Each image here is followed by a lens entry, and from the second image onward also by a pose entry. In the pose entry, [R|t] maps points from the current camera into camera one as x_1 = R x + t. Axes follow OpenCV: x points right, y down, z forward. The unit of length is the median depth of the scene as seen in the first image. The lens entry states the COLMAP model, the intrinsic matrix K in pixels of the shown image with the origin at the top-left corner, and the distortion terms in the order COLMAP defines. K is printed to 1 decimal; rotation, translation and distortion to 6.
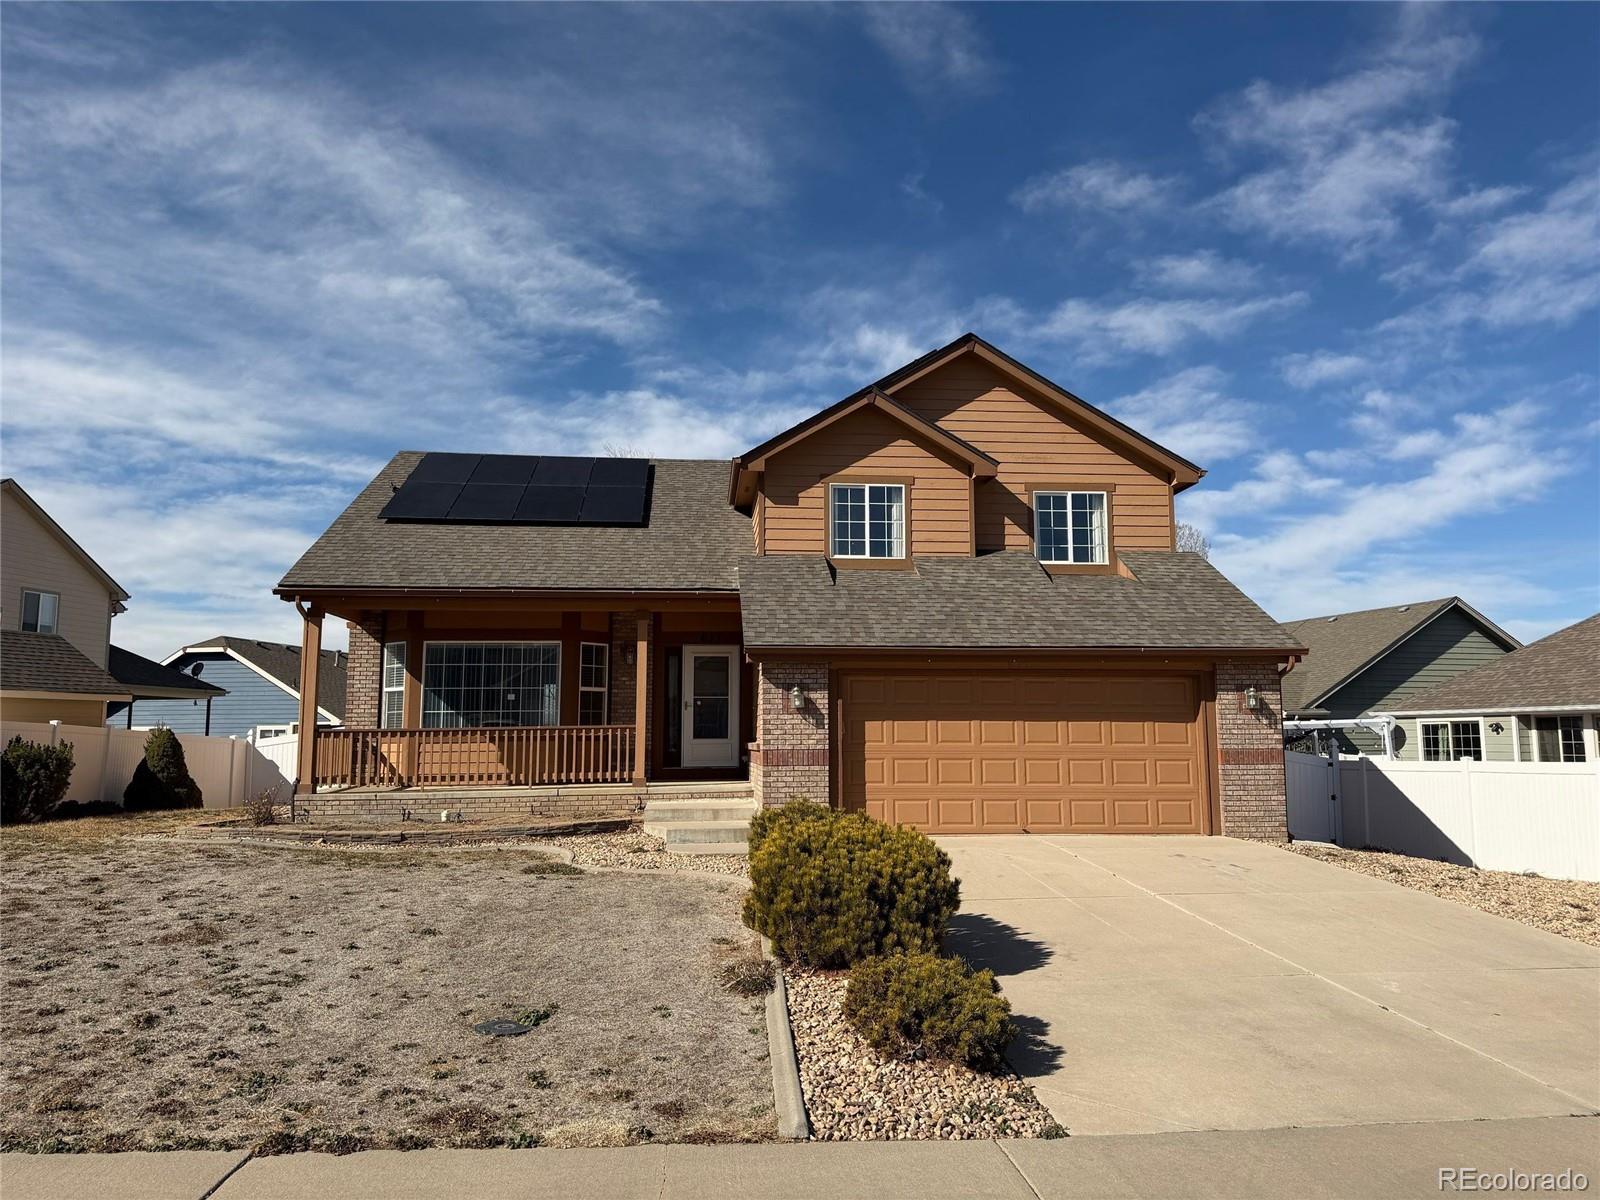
lens RADIAL K [[1114.3, 0, 797.3], [0, 1114.3, 652.1], [0, 0, 1]] dist [0.055064, -0.060369]
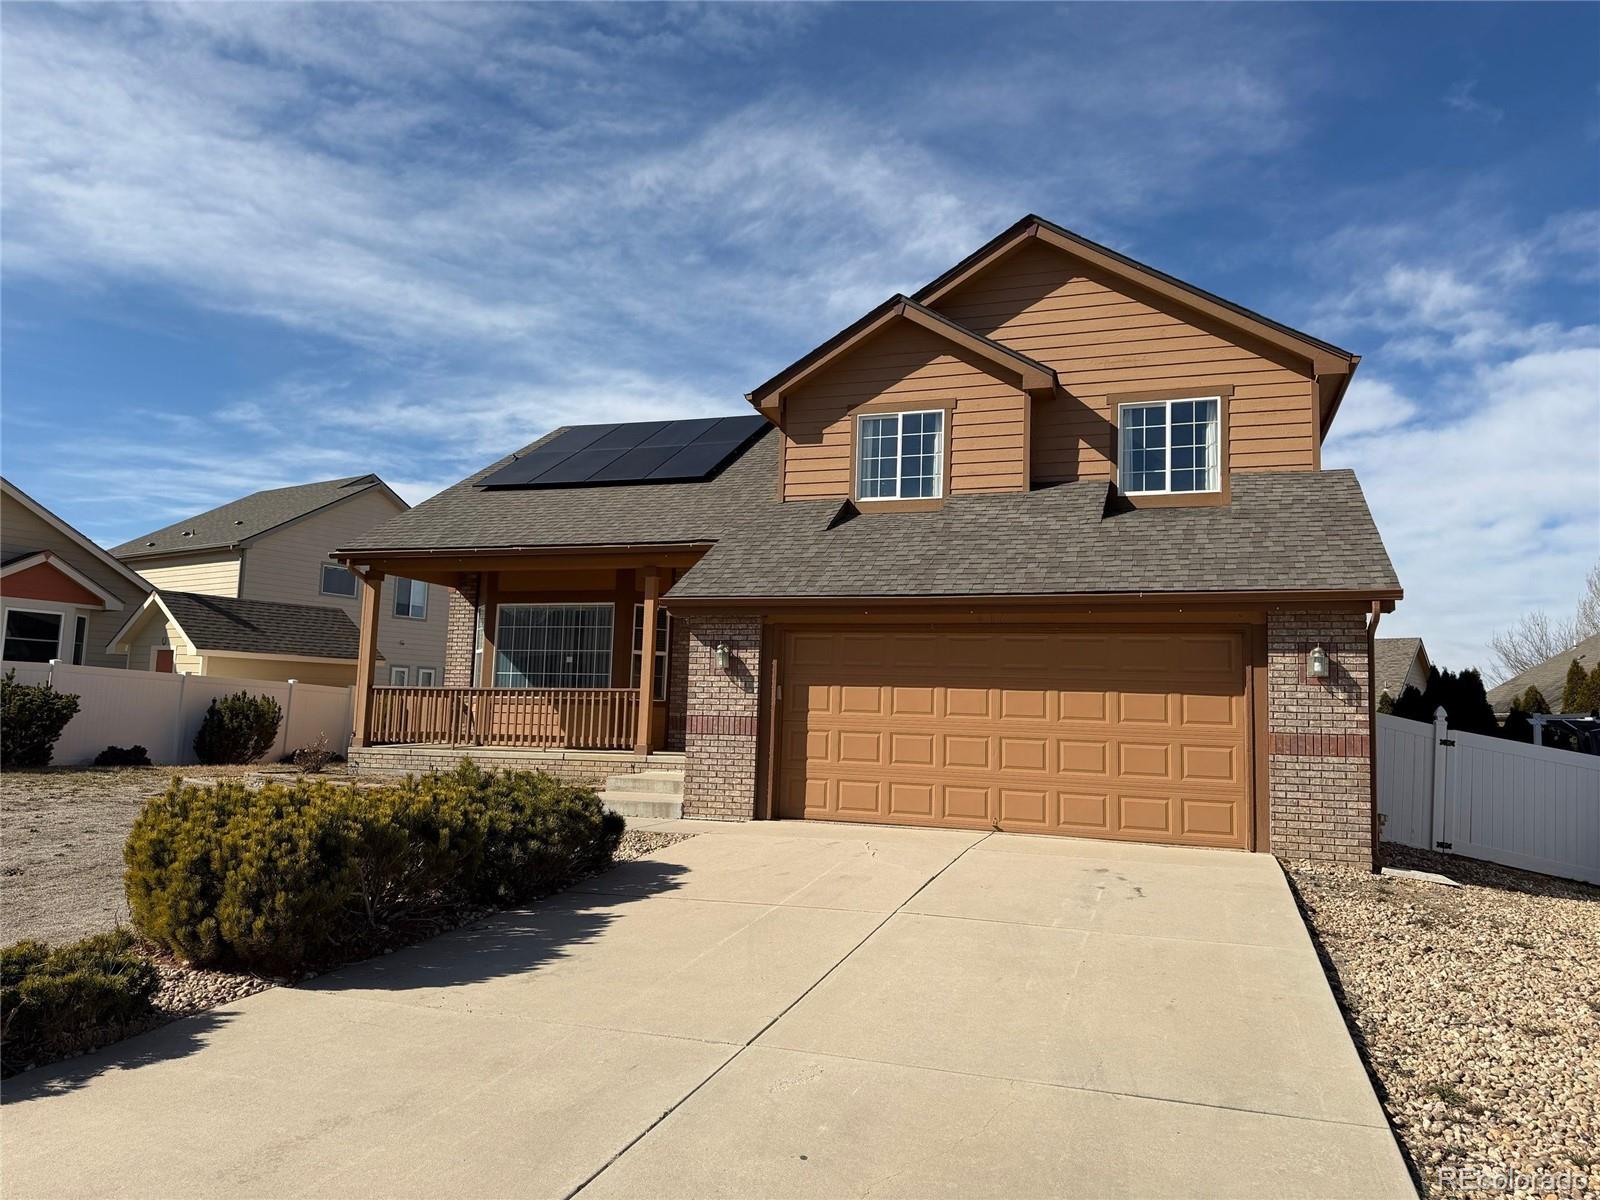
lens RADIAL K [[1114.3, 0, 804.9], [0, 1114.3, 665.3], [0, 0, 1]] dist [0.055064, -0.060369]
pose [[0.910736, 0.009270, -0.412886, 0.325411], [-0.000331, 0.999764, 0.021716, 0.022174], [0.412990, -0.019640, 0.910524, 0.178429]]
